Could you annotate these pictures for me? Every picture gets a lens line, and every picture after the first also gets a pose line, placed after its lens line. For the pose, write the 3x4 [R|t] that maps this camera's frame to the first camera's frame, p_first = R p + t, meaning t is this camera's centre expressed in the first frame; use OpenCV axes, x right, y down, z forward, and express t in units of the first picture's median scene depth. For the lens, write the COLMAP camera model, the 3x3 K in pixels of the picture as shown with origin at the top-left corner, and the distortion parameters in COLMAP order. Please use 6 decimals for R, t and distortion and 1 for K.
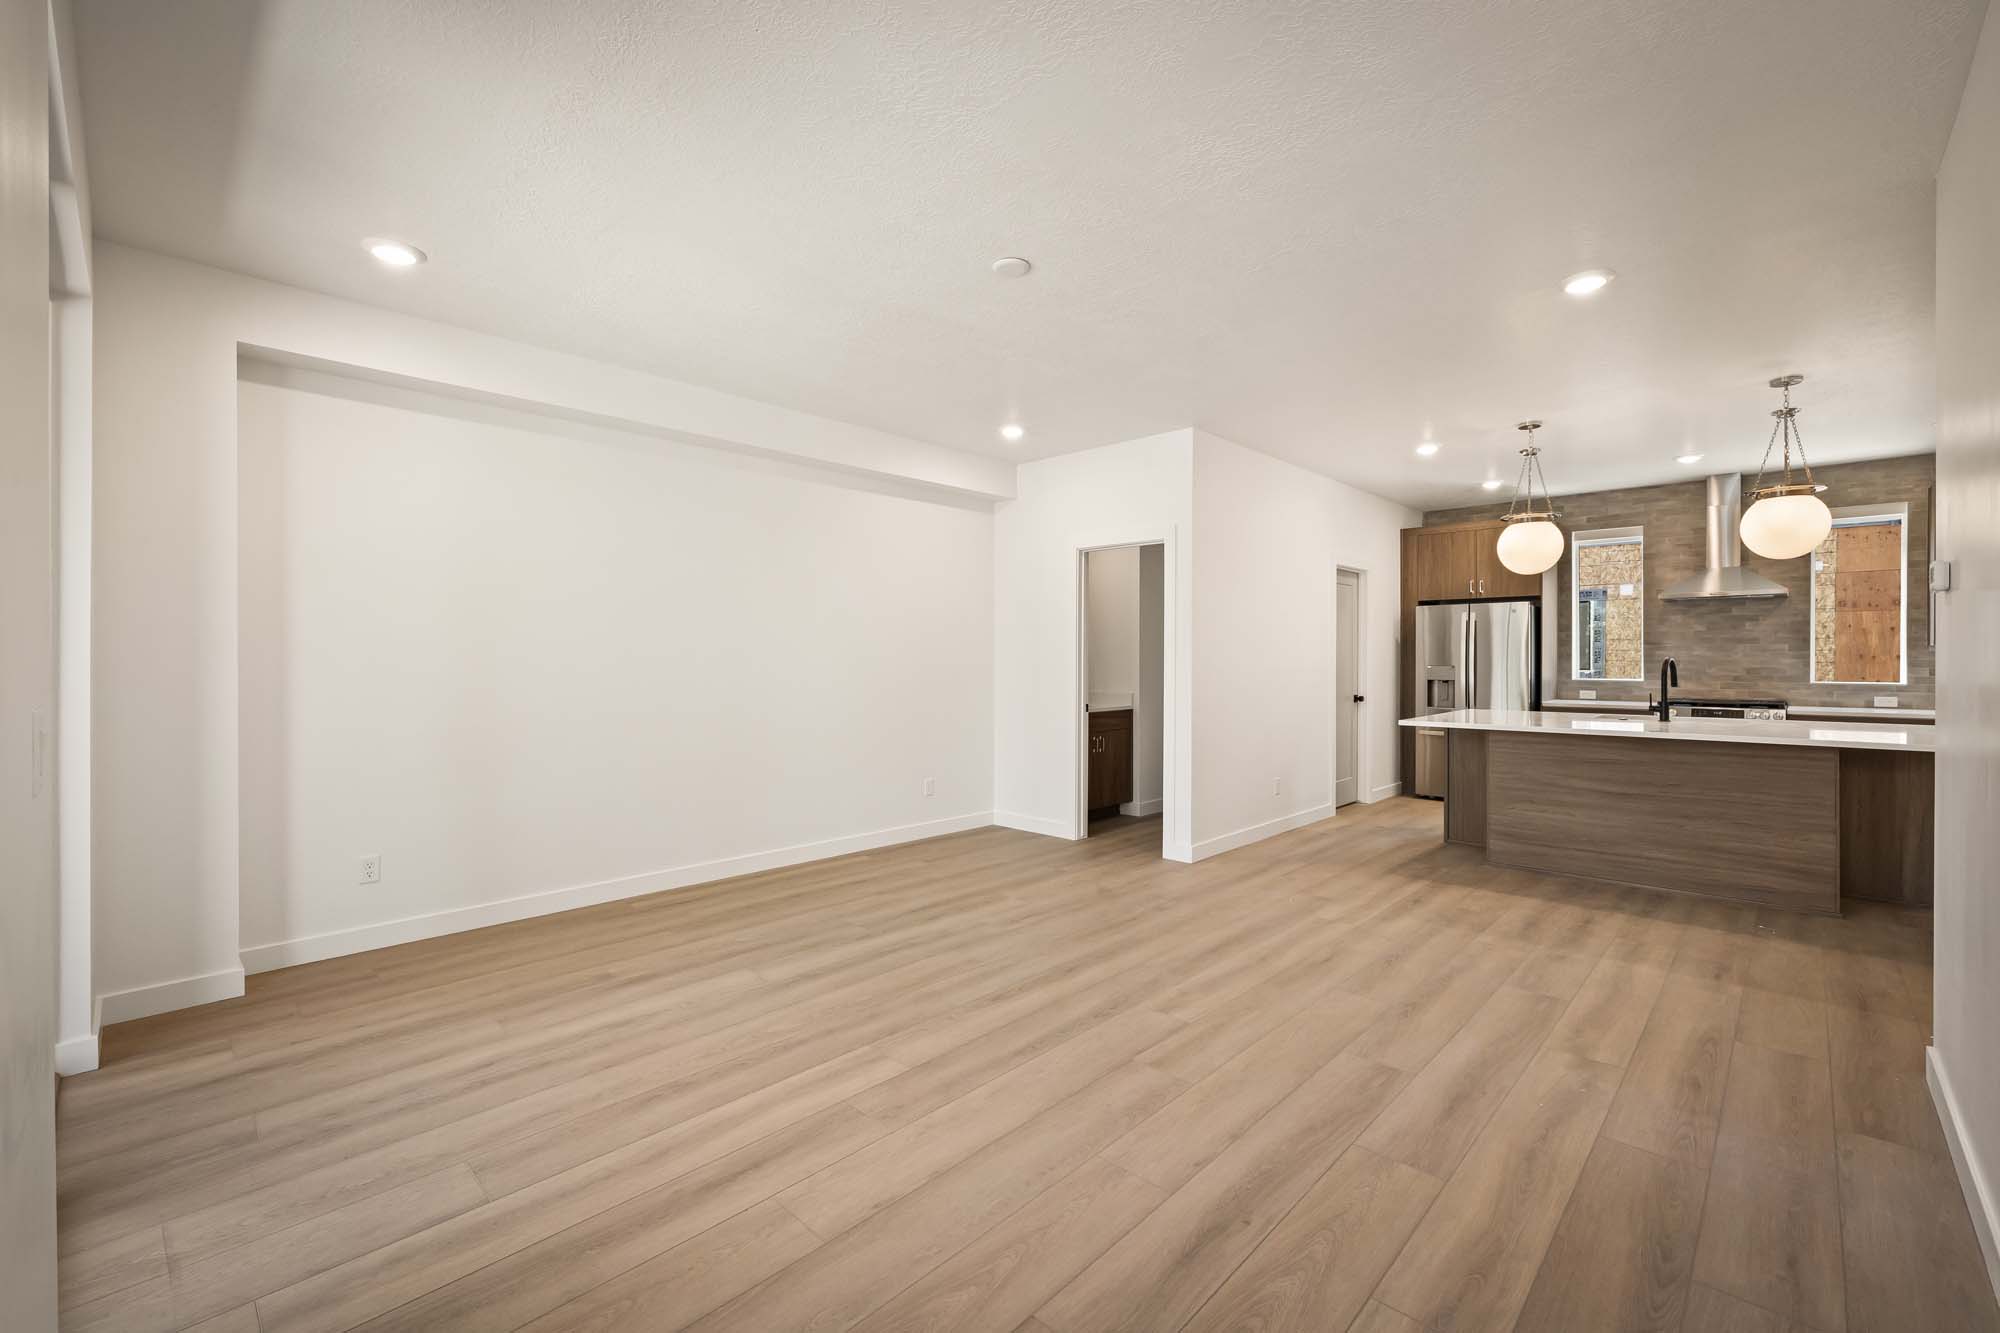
lens RADIAL K [[836.3, 0, 990.3], [0, 836.3, 663.7], [0, 0, 1]] dist [-0.006387, 0.000874]
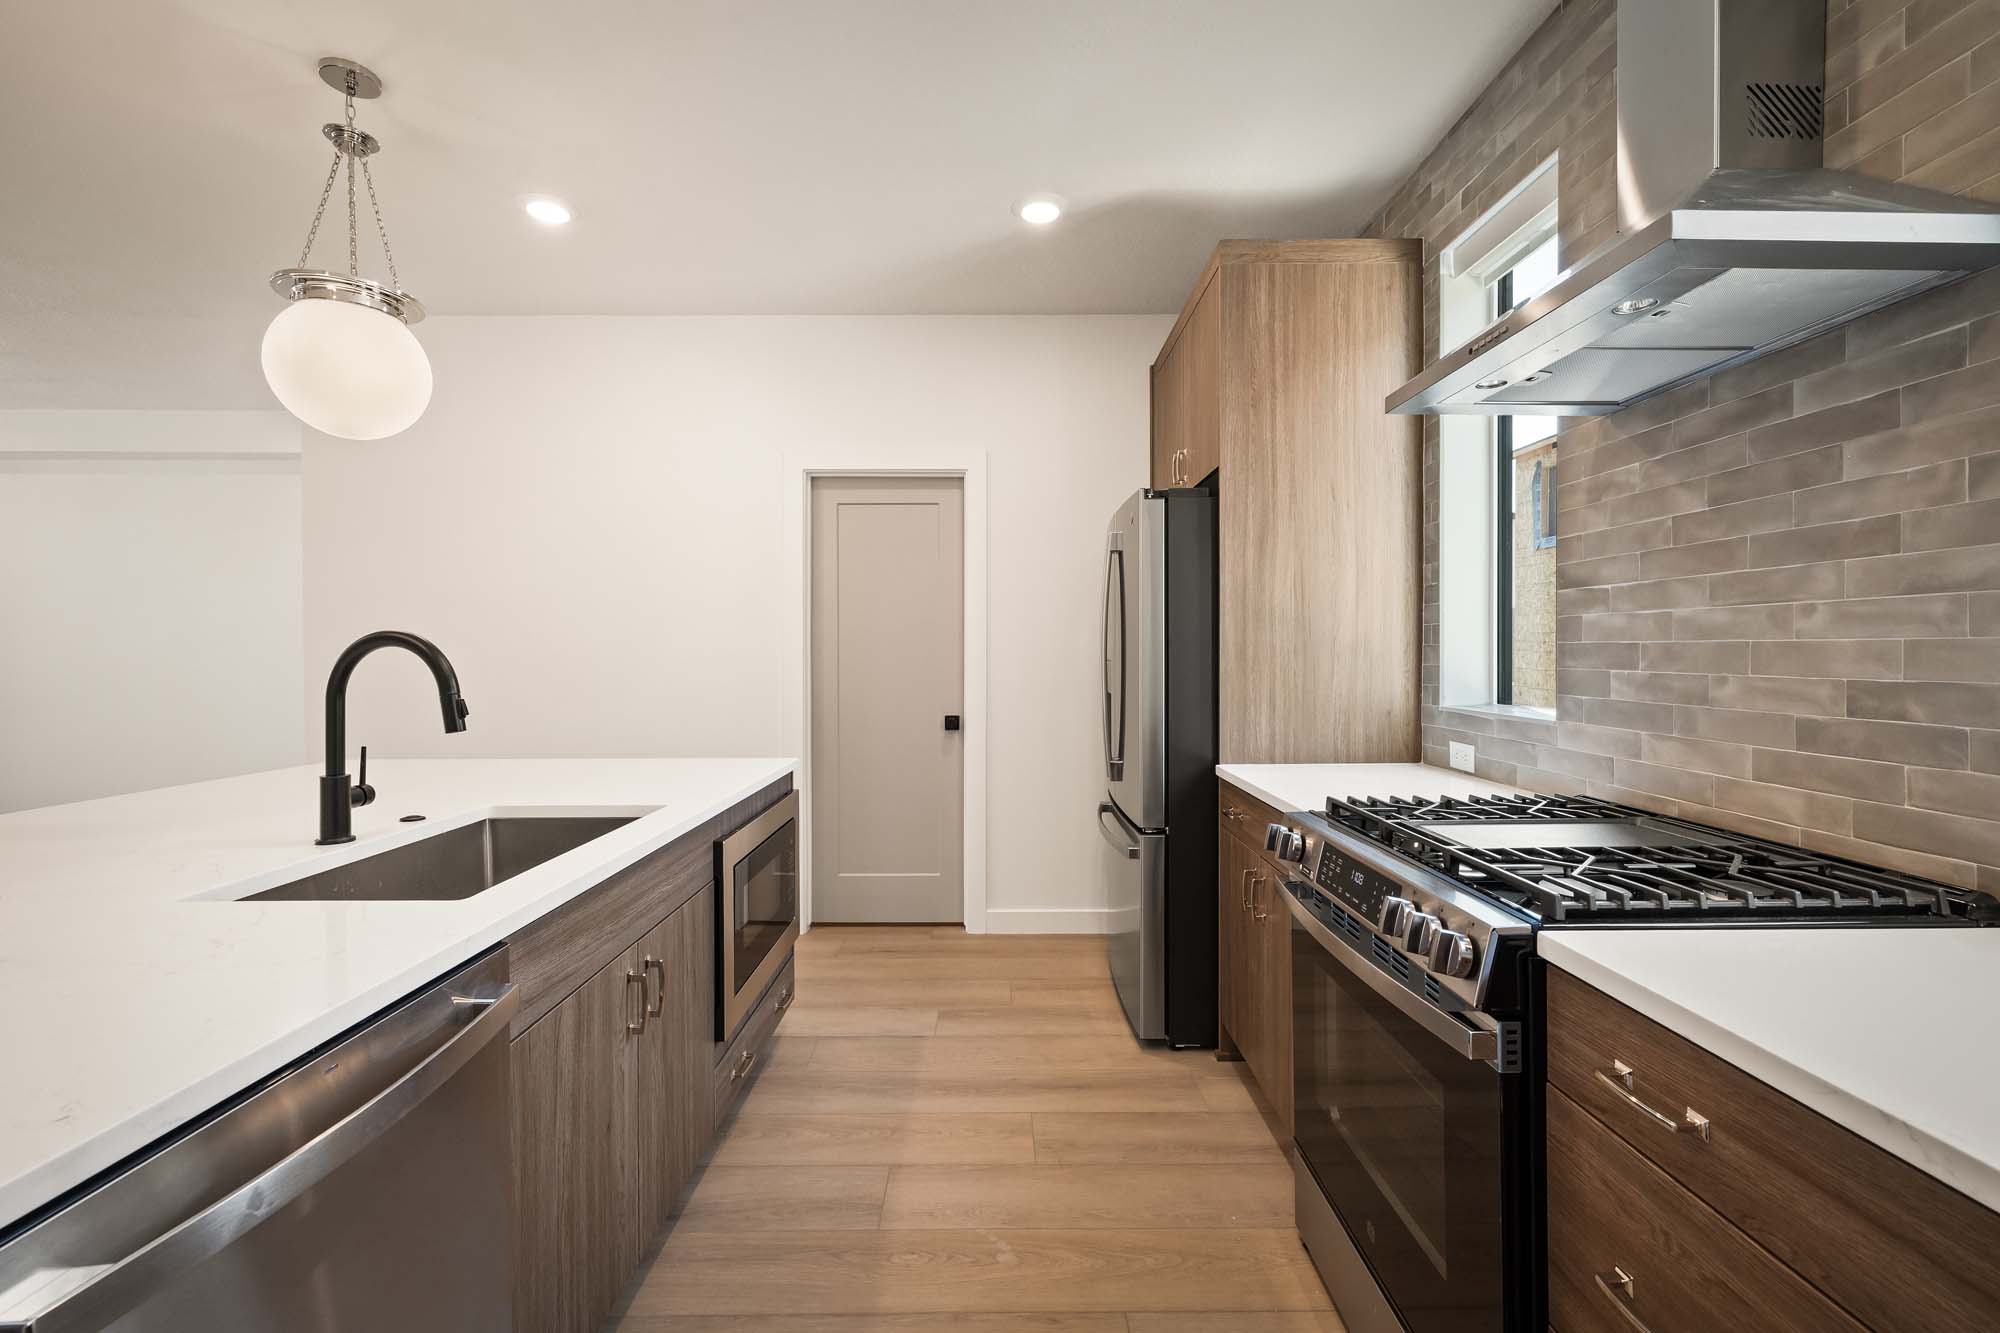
lens RADIAL K [[836.3, 0, 1004.9], [0, 836.3, 658.9], [0, 0, 1]] dist [-0.006387, 0.000874]
pose [[0.704860, 0.006912, -0.709313, 0.926026], [-0.004229, 0.999976, 0.005542, -0.000727], [0.709334, -0.000906, 0.704872, 0.742067]]
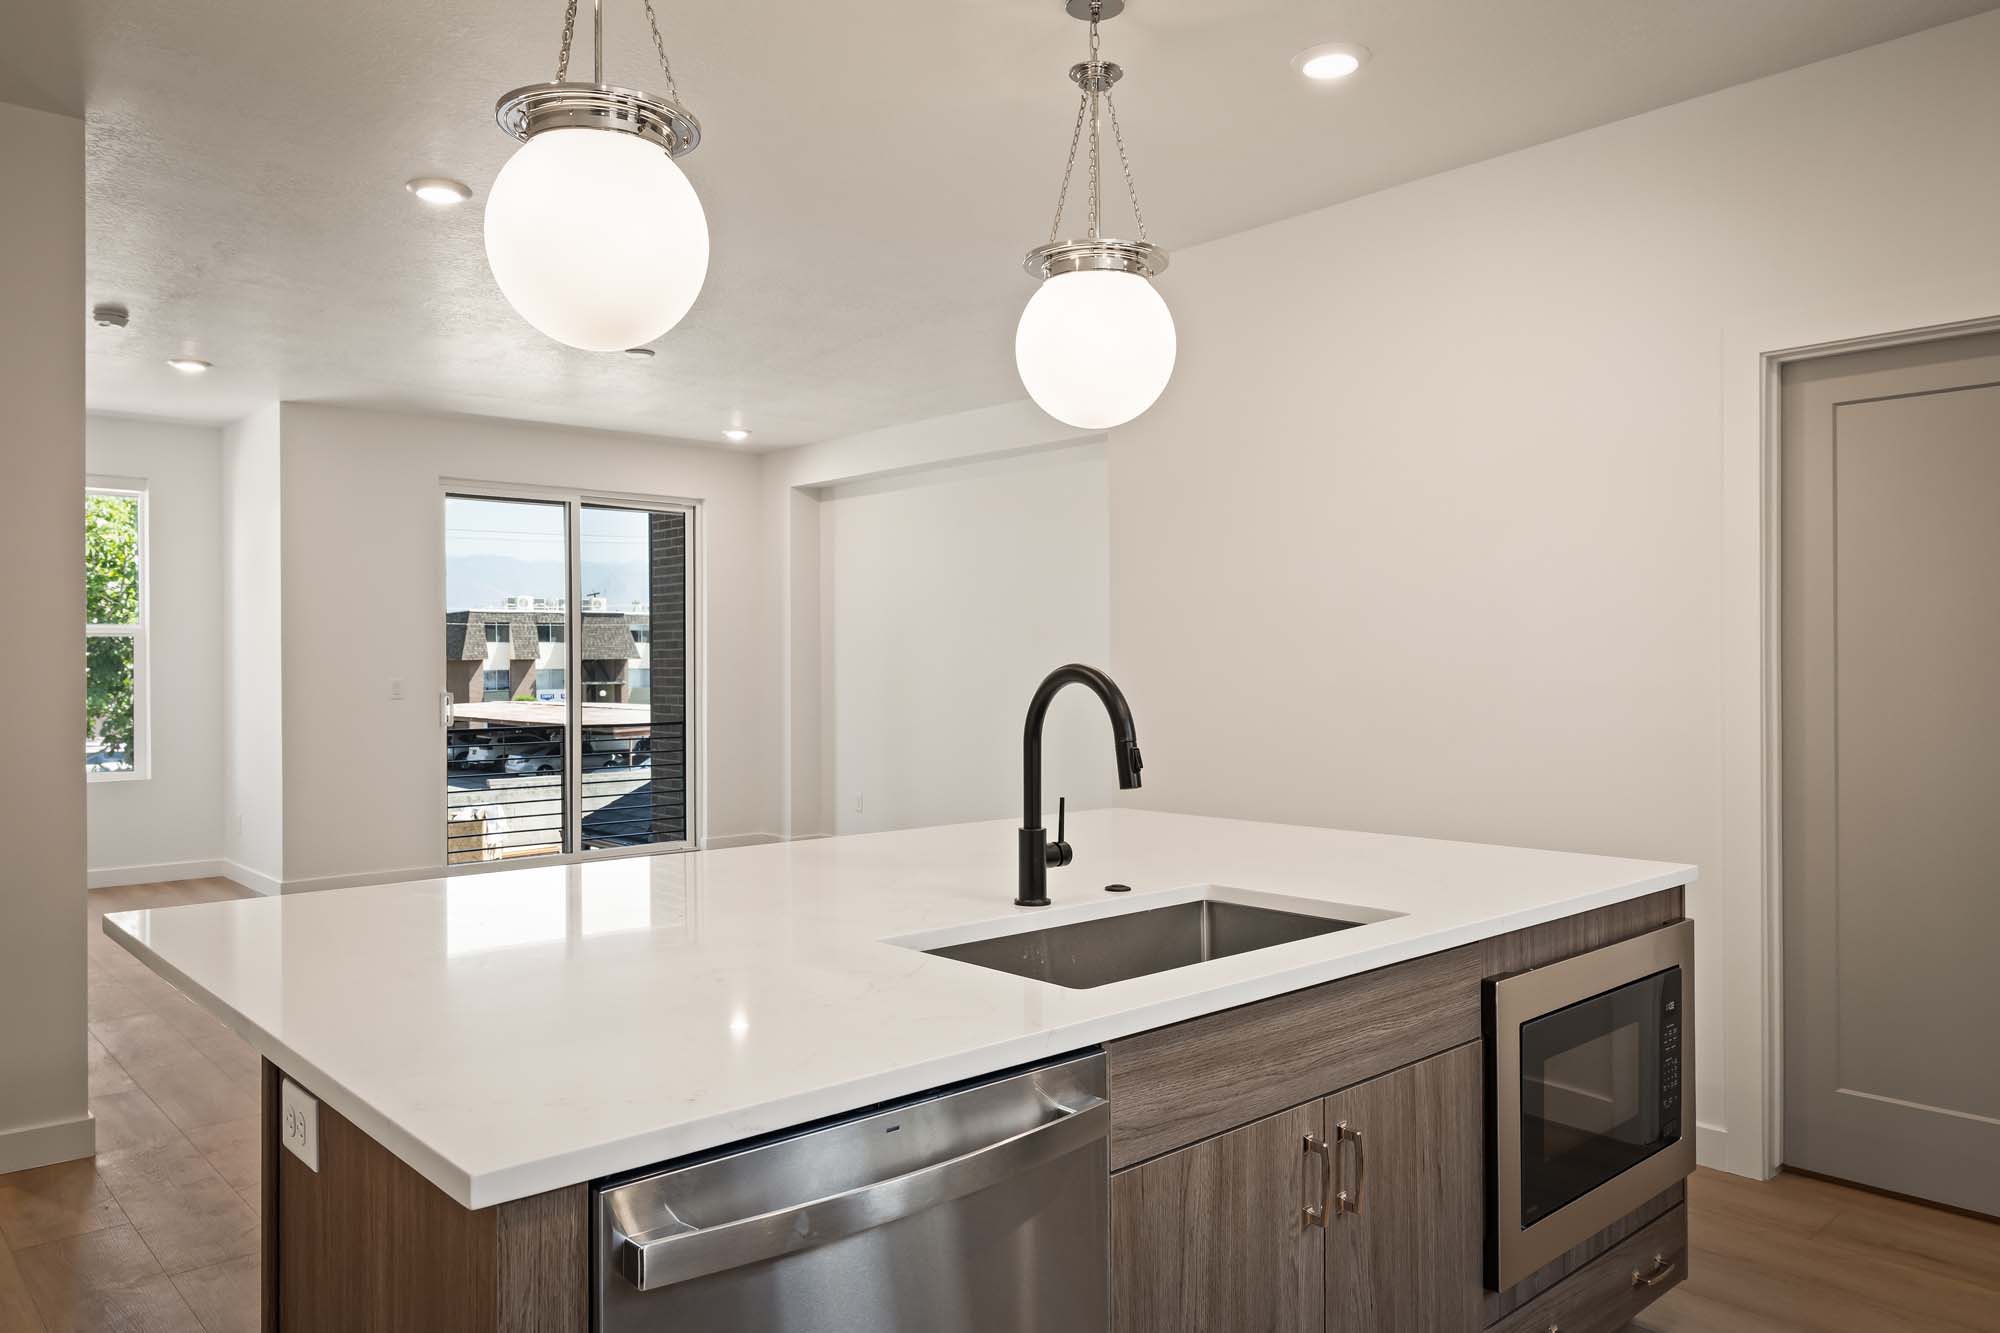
lens RADIAL K [[1330.4, 0, 957.3], [0, 1330.4, 671.7], [0, 0, 1]] dist [-0.001092, 0.001181]
pose [[-0.061757, 0.003542, -0.998085, 0.953040], [-0.002006, 0.999991, 0.003672, -0.005163], [0.998089, 0.002229, -0.061749, 0.770053]]
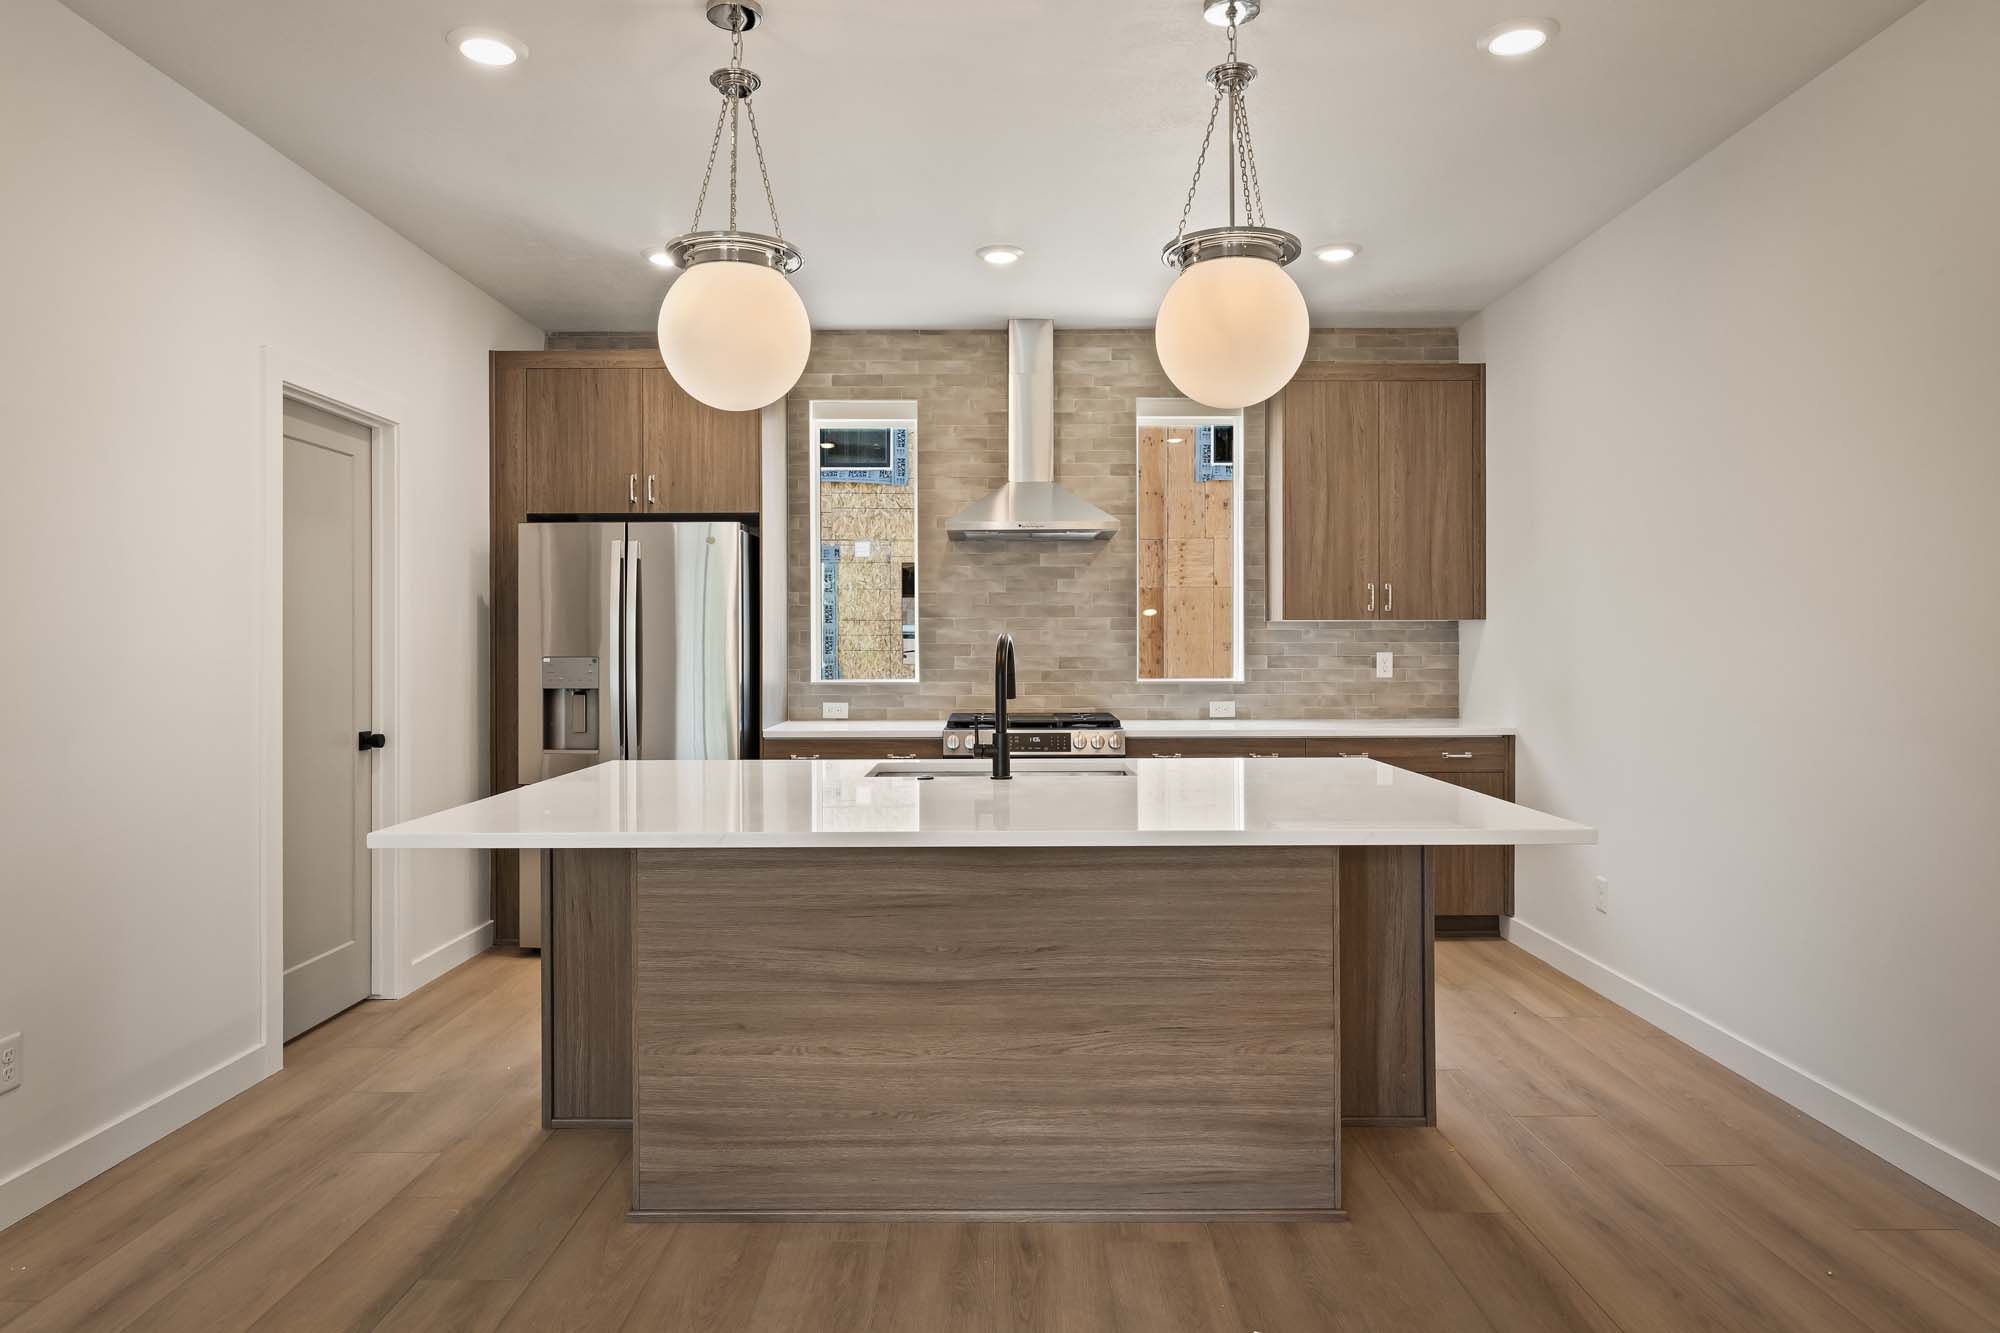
lens RADIAL K [[1243.8, 0, 994.8], [0, 1243.8, 649.8], [0, 0, 1]] dist [-0.001590, 0.002100]
pose [[0.717496, -0.001684, 0.696561, 0.269763], [0.006051, 0.999974, -0.003816, 0.002626], [-0.696537, 0.006953, 0.717488, 0.409584]]
